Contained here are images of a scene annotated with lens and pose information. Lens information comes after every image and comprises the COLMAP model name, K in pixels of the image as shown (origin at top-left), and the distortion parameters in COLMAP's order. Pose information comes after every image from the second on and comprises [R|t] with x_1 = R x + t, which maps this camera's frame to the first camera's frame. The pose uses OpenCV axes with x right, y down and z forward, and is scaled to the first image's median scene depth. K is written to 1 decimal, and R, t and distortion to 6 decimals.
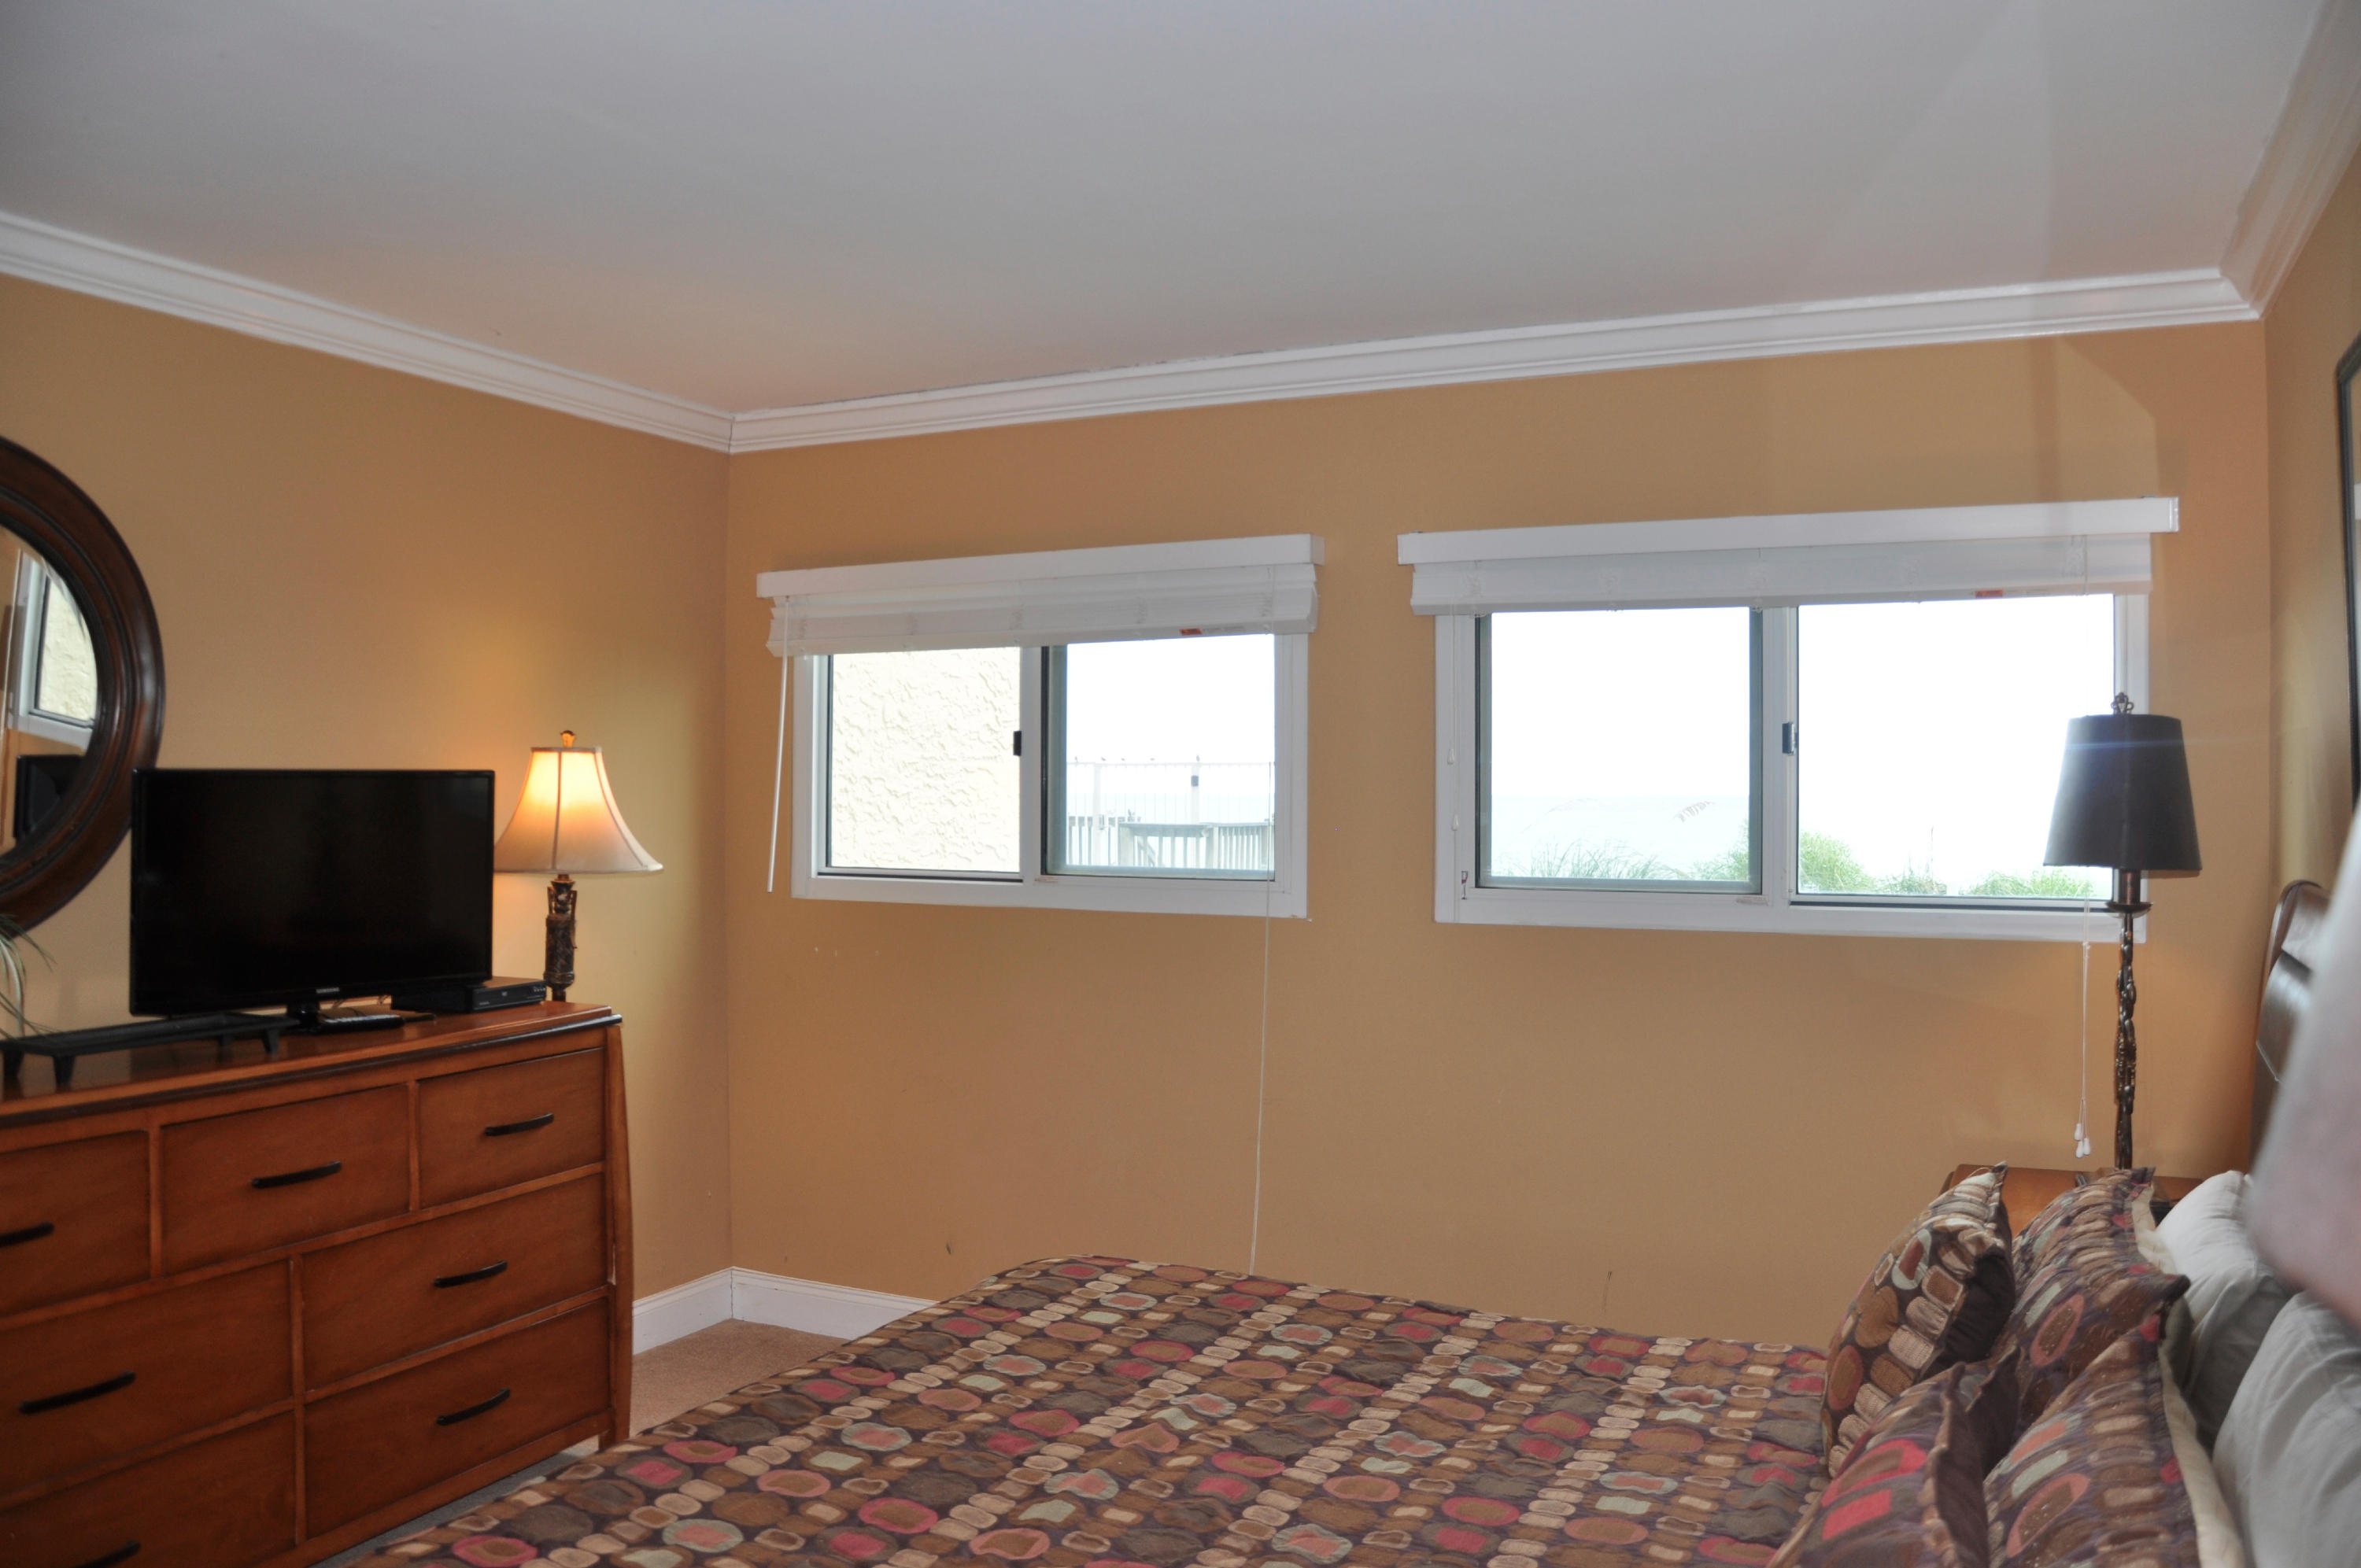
lens RADIAL K [[1761.9, 0, 1194.5], [0, 1761.9, 776.5], [0, 0, 1]] dist [-0.096740, 0.013011]
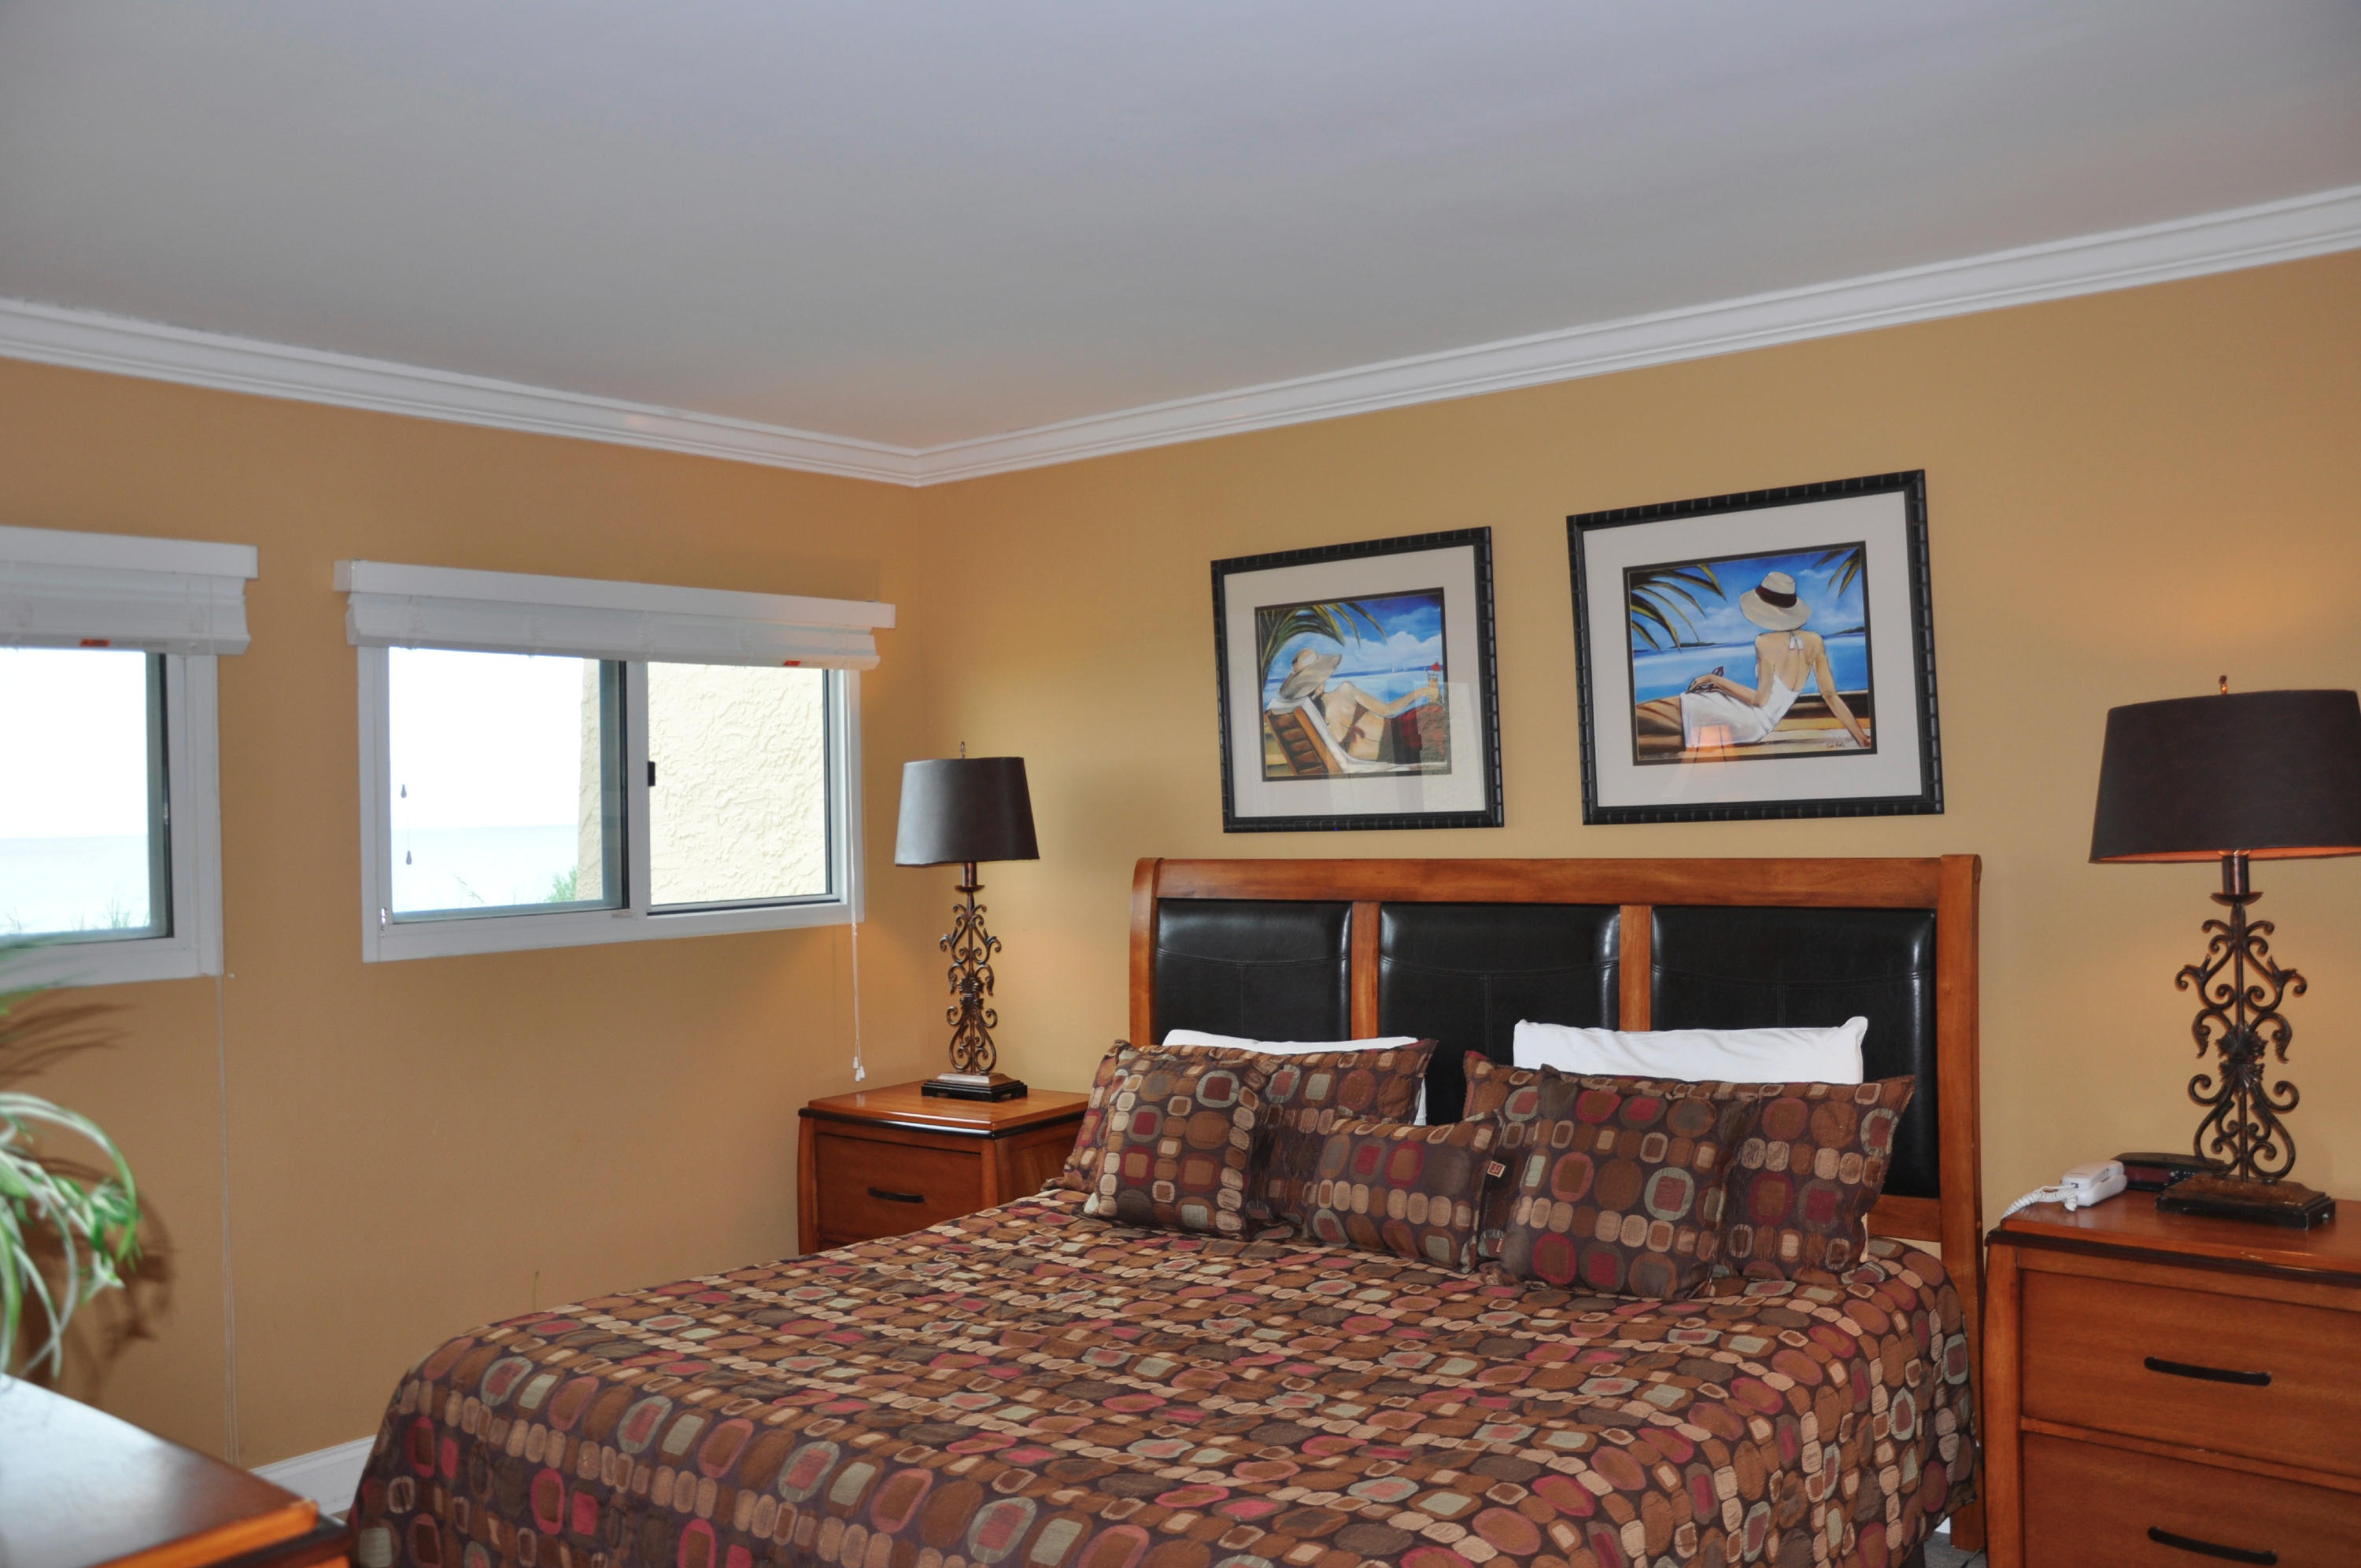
lens RADIAL K [[1761.9, 0, 1198.9], [0, 1761.9, 783.4], [0, 0, 1]] dist [-0.096740, 0.013011]
pose [[0.283511, 0.001513, 0.958968, -0.913402], [0.022961, 0.999701, -0.008366, 0.003718], [-0.958694, 0.024390, 0.283392, 0.413498]]
